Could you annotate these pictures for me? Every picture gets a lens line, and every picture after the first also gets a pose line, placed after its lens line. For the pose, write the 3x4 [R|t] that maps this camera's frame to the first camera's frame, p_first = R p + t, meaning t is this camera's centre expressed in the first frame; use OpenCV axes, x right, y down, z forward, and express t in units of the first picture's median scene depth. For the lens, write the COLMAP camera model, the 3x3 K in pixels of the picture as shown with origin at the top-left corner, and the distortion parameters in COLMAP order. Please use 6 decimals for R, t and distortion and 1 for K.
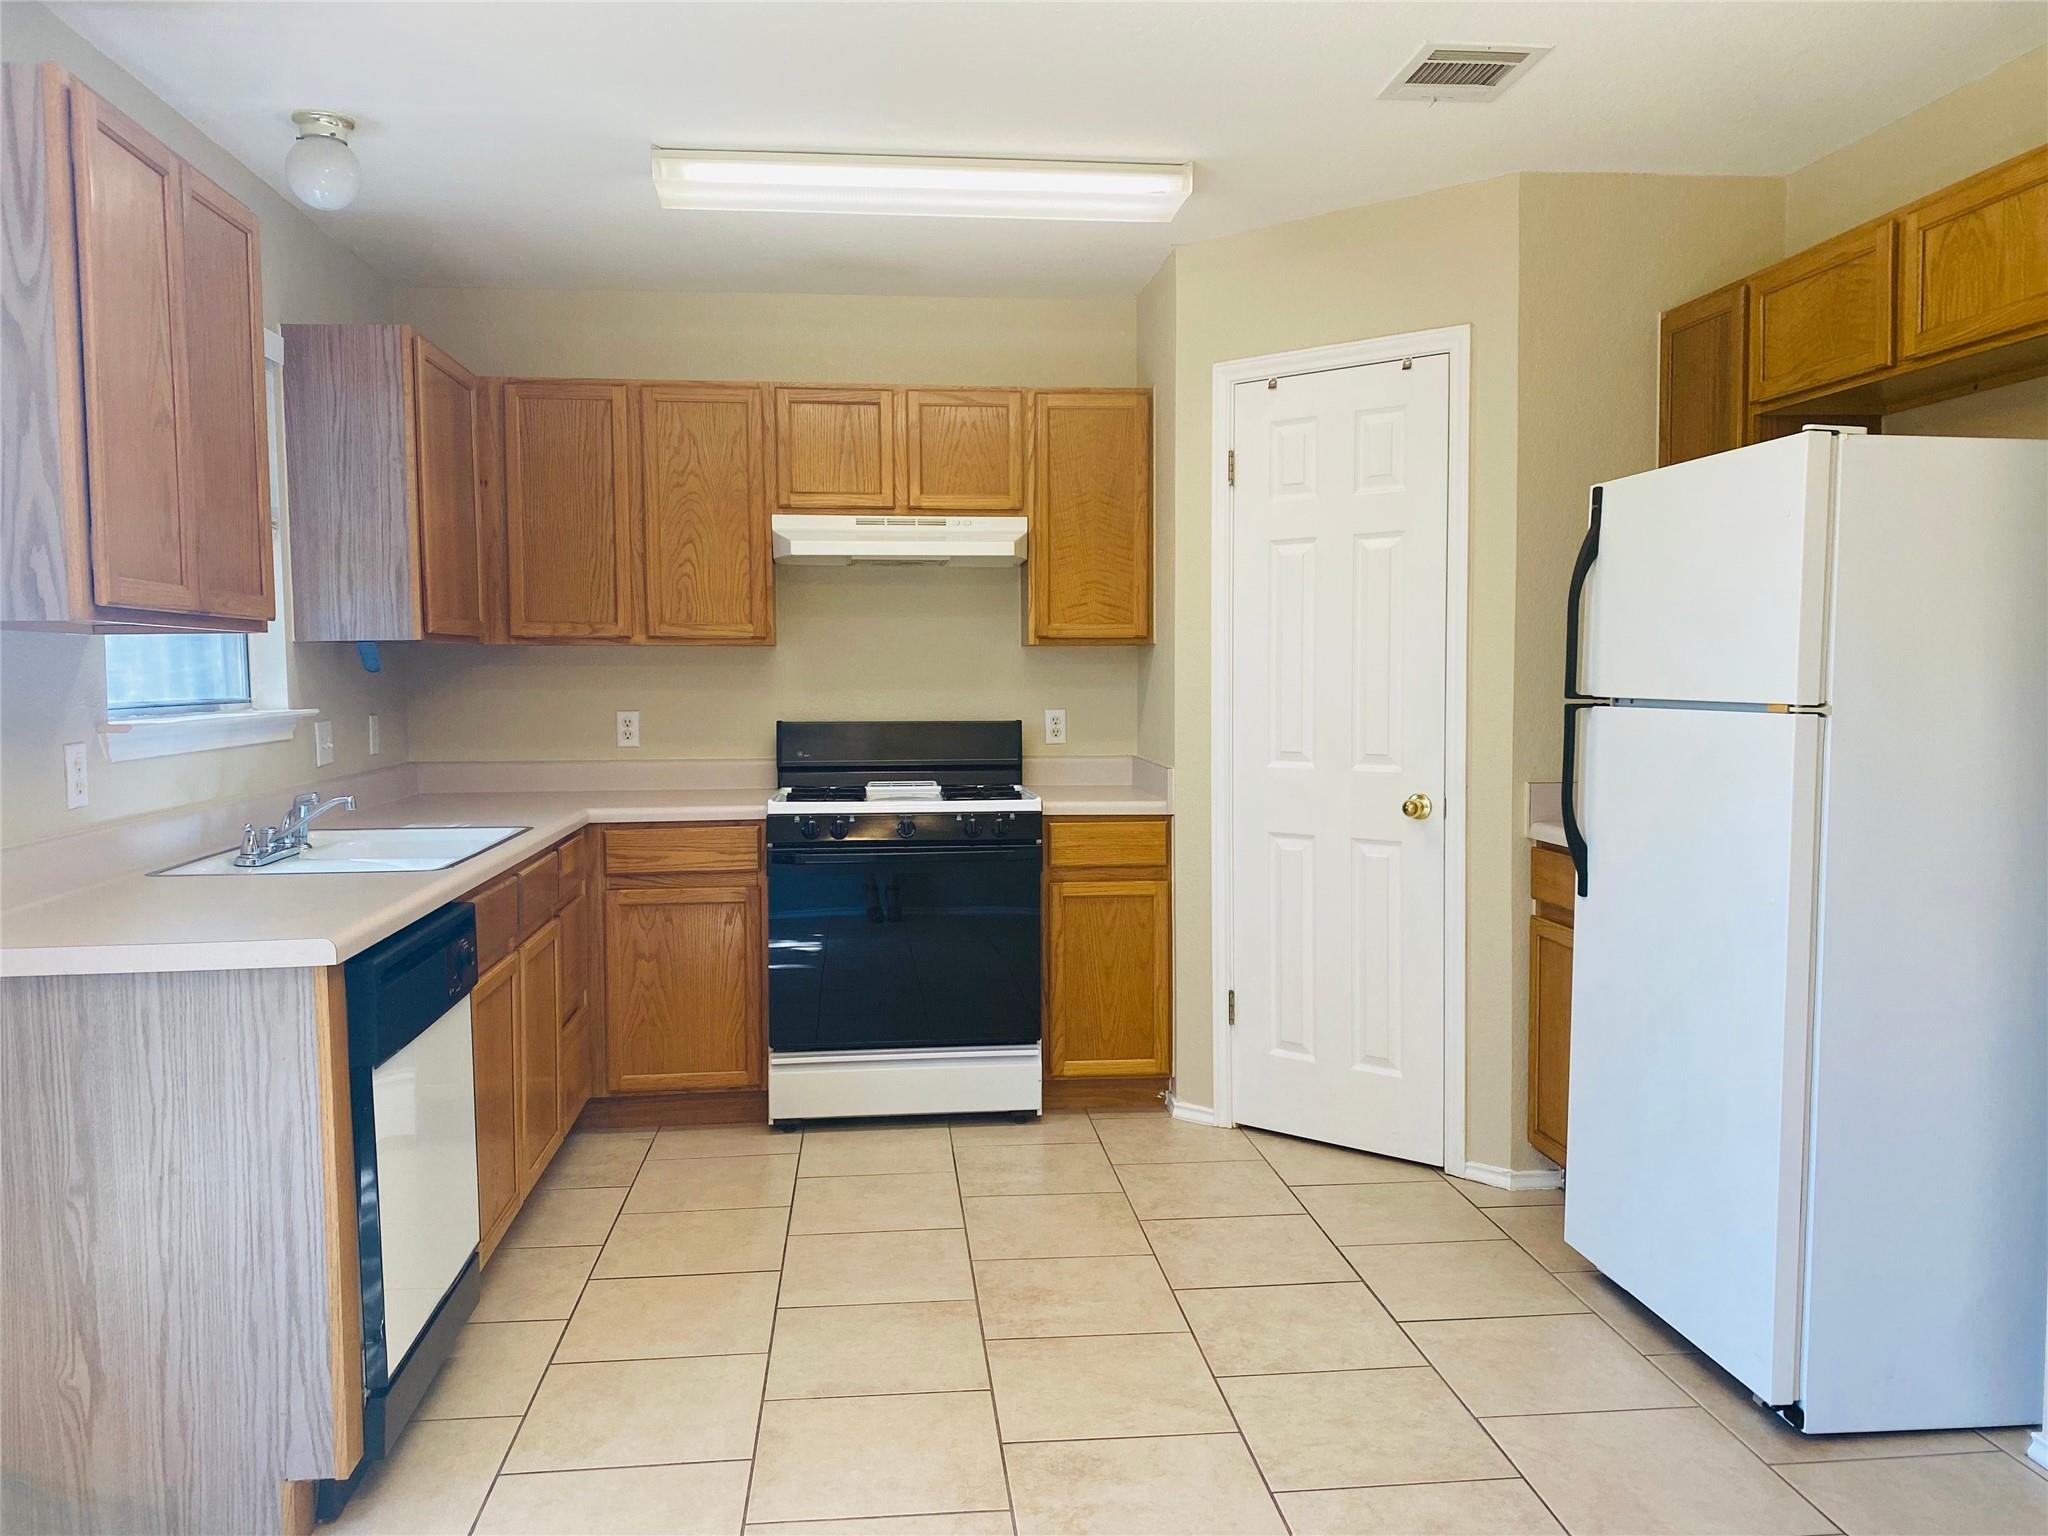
lens RADIAL K [[1558.9, 0, 1022.9], [0, 1558.9, 758.3], [0, 0, 1]] dist [0.084851, -0.114710]
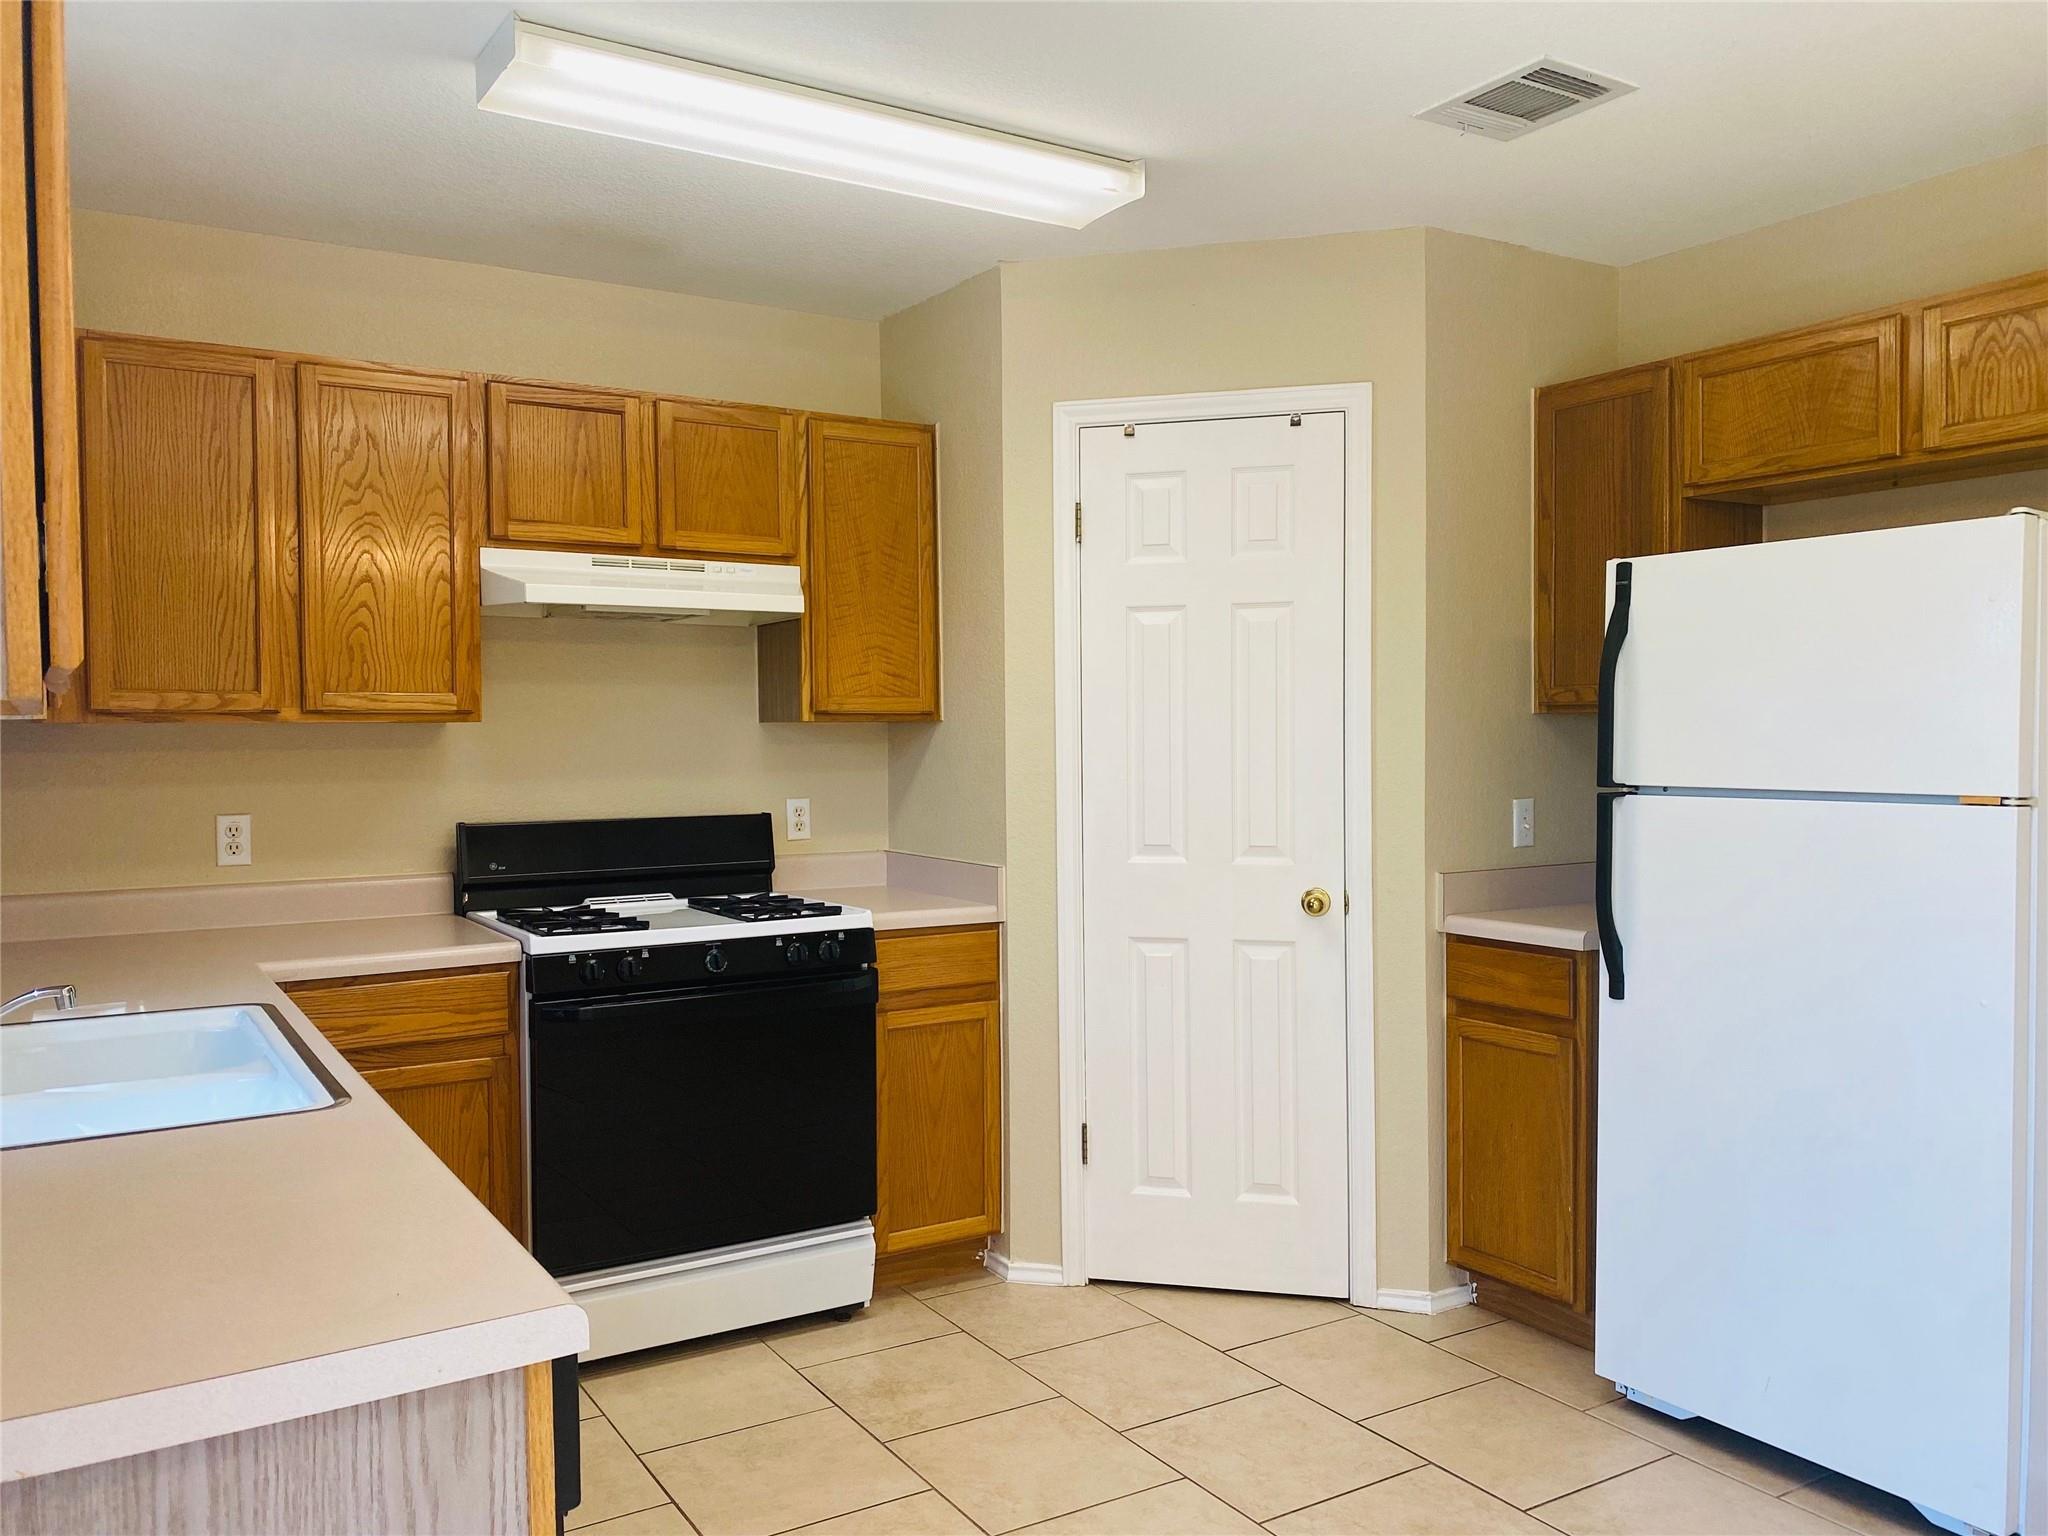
lens RADIAL K [[1564.0, 0, 1024.0], [0, 1564.0, 768.0], [0, 0, 1]] dist [0.070219, -0.079474]
pose [[0.900011, -0.011952, 0.435704, -0.269481], [0.027332, 0.999204, -0.029047, -0.023086], [-0.435010, 0.038051, 0.899621, 0.227174]]
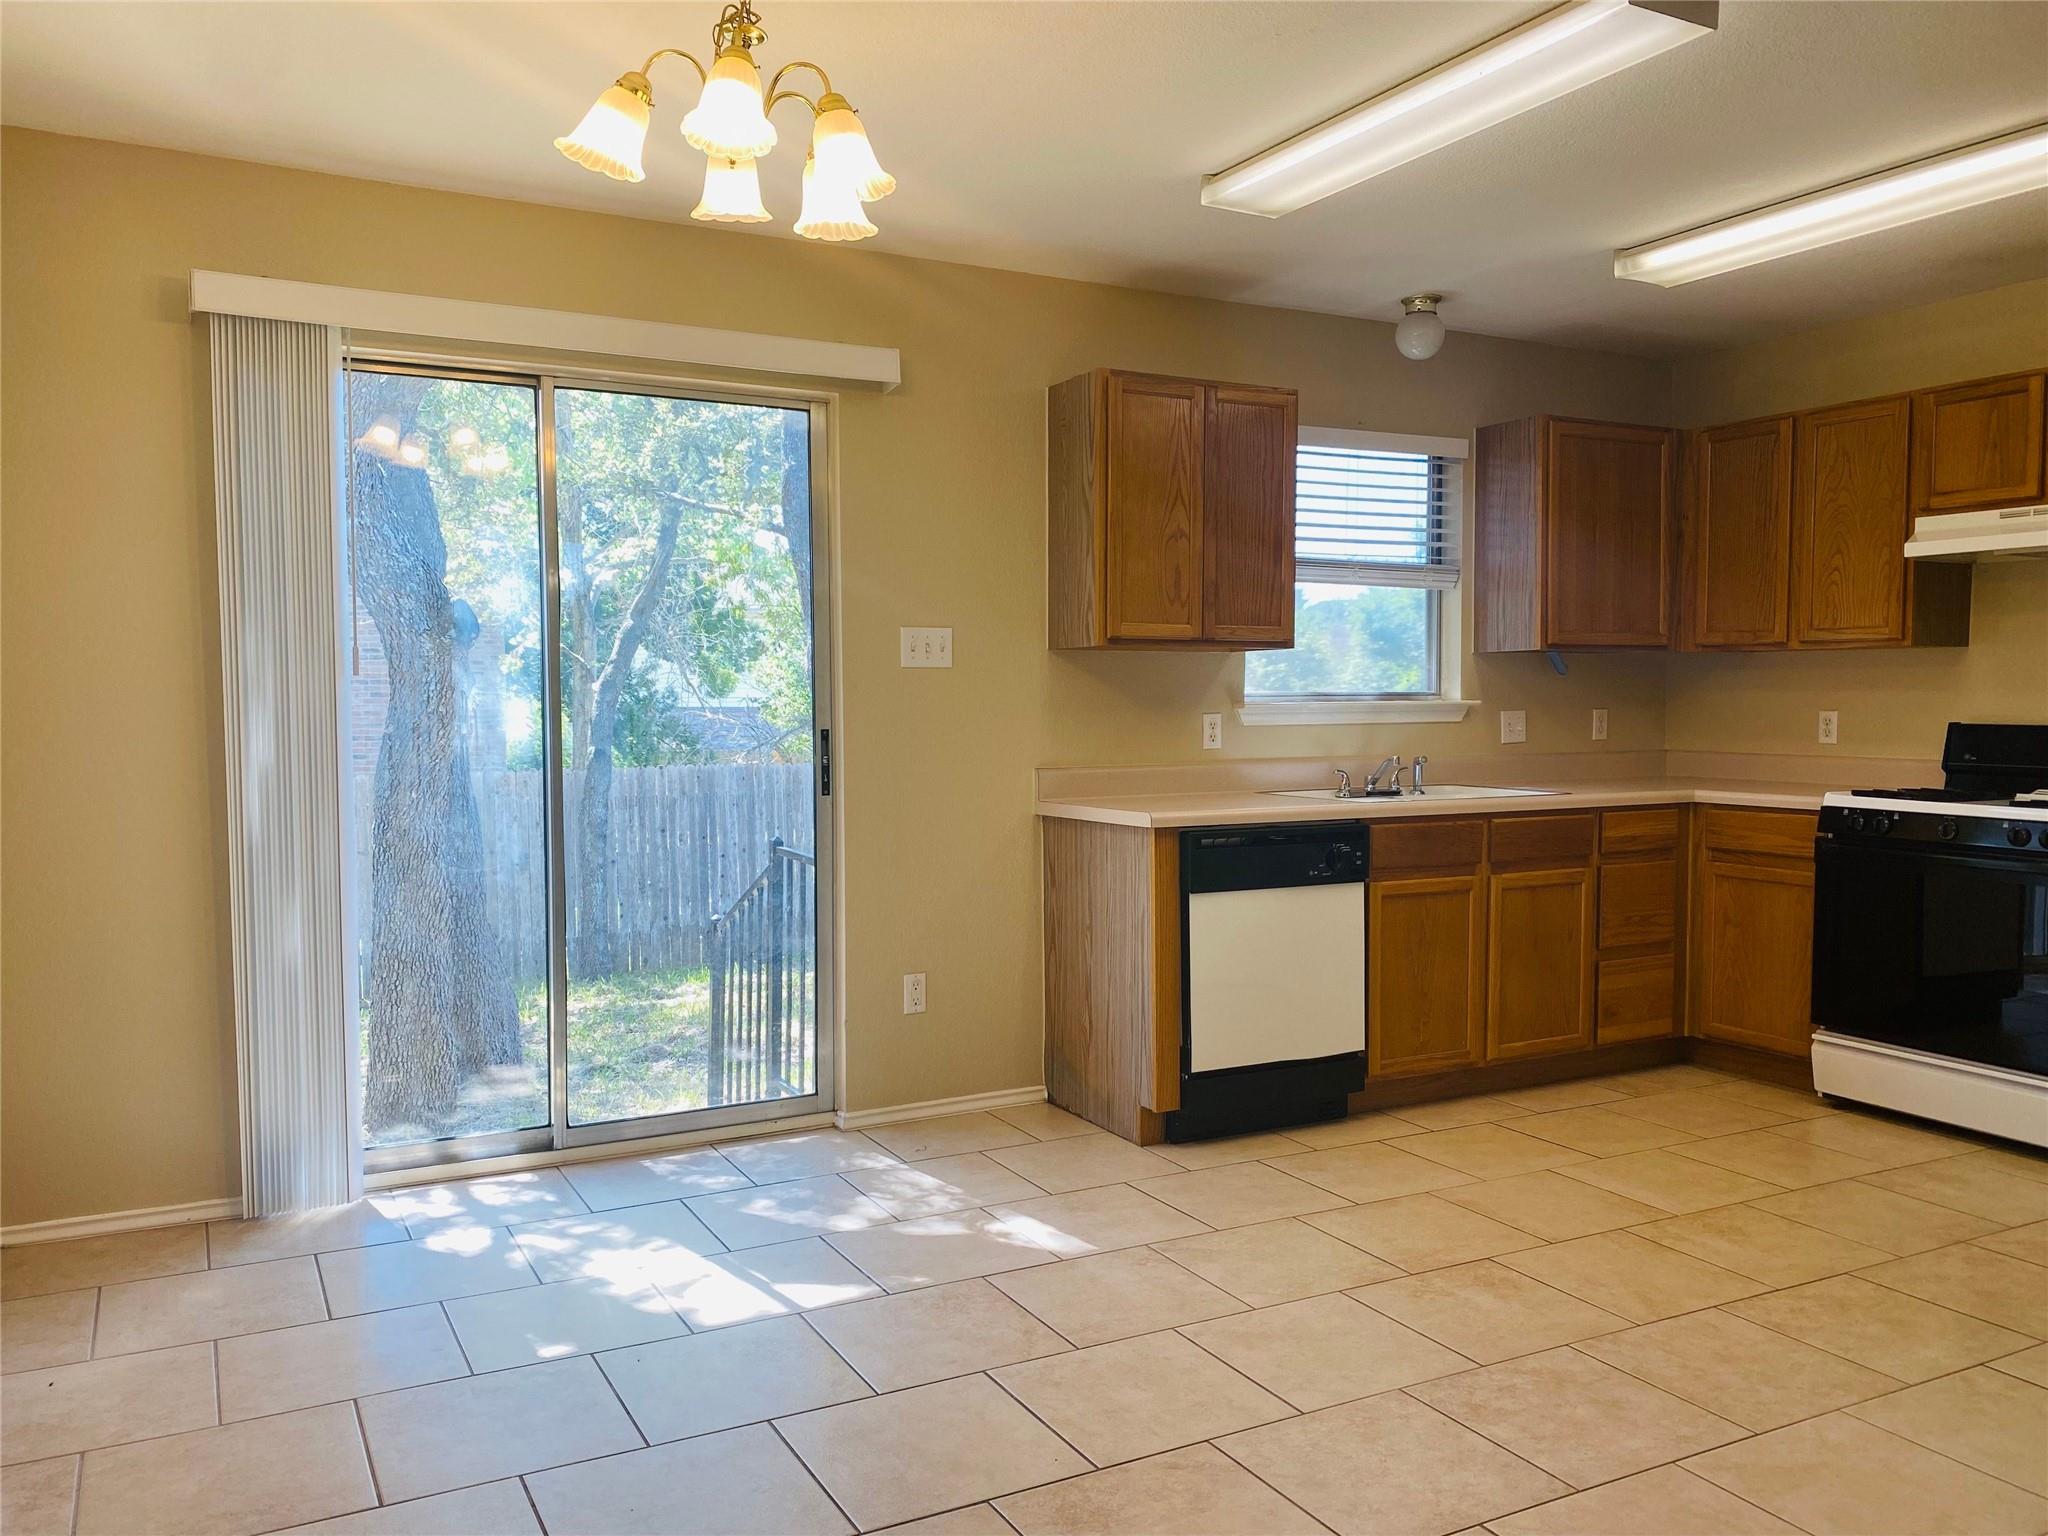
lens RADIAL K [[1585.7, 0, 991.5], [0, 1585.7, 782.5], [0, 0, 1]] dist [0.040930, -0.067835]
pose [[0.357583, 0.056500, -0.932171, 0.631704], [-0.053095, 0.997784, 0.040110, 0.006432], [0.932371, 0.035151, 0.359790, 0.077307]]
